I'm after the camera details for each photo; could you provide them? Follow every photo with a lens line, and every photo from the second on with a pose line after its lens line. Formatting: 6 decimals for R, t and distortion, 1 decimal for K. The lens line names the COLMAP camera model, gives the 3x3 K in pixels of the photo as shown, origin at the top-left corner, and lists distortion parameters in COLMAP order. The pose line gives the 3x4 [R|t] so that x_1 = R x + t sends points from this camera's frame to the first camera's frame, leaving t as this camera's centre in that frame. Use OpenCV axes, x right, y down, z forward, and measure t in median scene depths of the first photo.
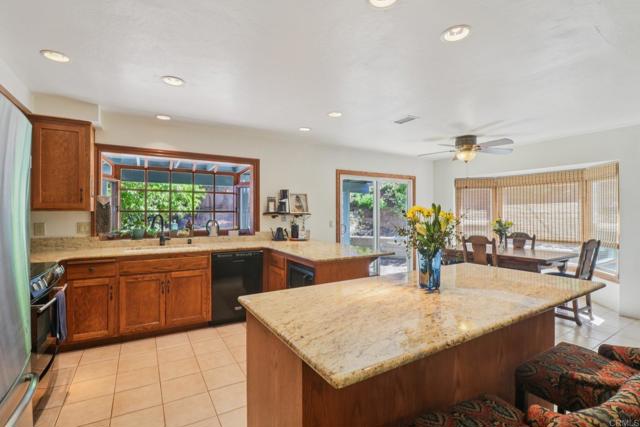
lens RADIAL K [[297.8, 0, 317.0], [0, 297.8, 206.3], [0, 0, 1]] dist [-0.001364, -0.012738]
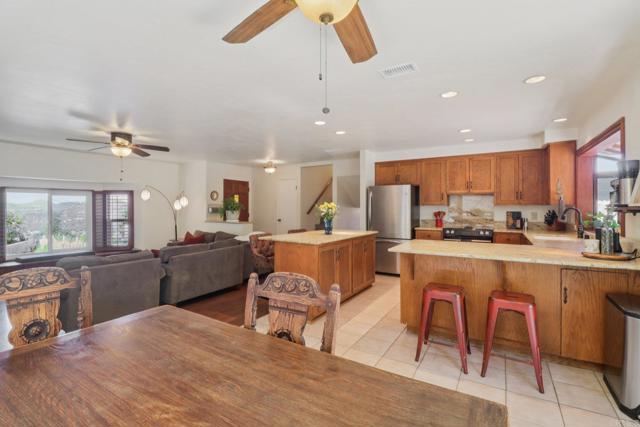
lens RADIAL K [[297.8, 0, 317.0], [0, 297.8, 206.3], [0, 0, 1]] dist [-0.001364, -0.012738]
pose [[-0.887861, 0.001381, -0.460111, 0.636617], [0.013501, 0.999643, -0.023051, 0.029152], [0.459915, -0.026678, -0.887562, 1.241803]]
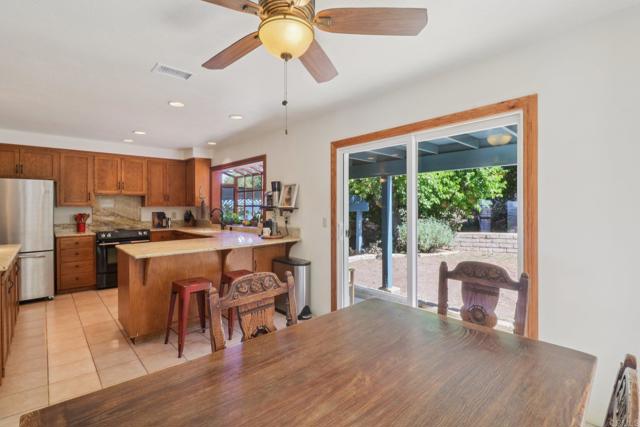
lens RADIAL K [[297.8, 0, 317.0], [0, 297.8, 206.3], [0, 0, 1]] dist [-0.001364, -0.012738]
pose [[0.206703, 0.001599, -0.978402, 0.846036], [0.027662, 0.999589, 0.007478, 0.016972], [0.978013, -0.028610, 0.206574, 0.960593]]
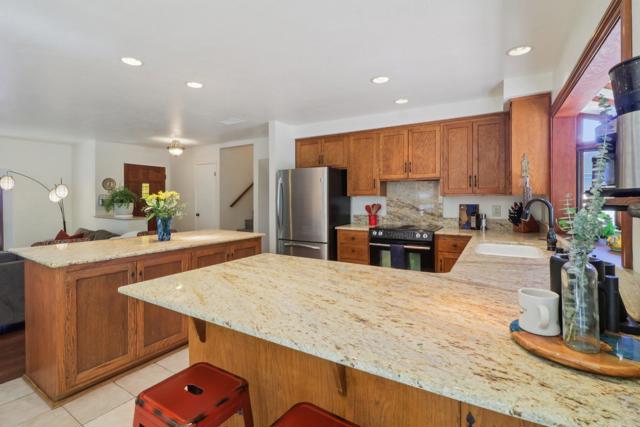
lens RADIAL K [[300.3, 0, 317.4], [0, 300.3, 200.8], [0, 0, 1]] dist [-0.000702, -0.013151]
pose [[-0.883758, 0.007108, -0.467890, 0.155837], [0.014690, 0.999813, -0.012558, 0.027791], [0.467714, -0.017972, -0.883697, 1.096484]]
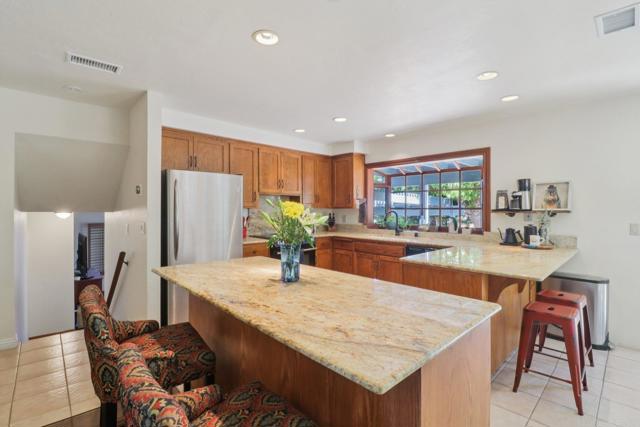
lens RADIAL K [[297.8, 0, 317.0], [0, 297.8, 206.3], [0, 0, 1]] dist [-0.001364, -0.012738]
pose [[0.204512, -0.009196, -0.978821, 0.537566], [0.021098, 0.999765, -0.004985, 0.005704], [0.978637, -0.019632, 0.204658, 0.339982]]
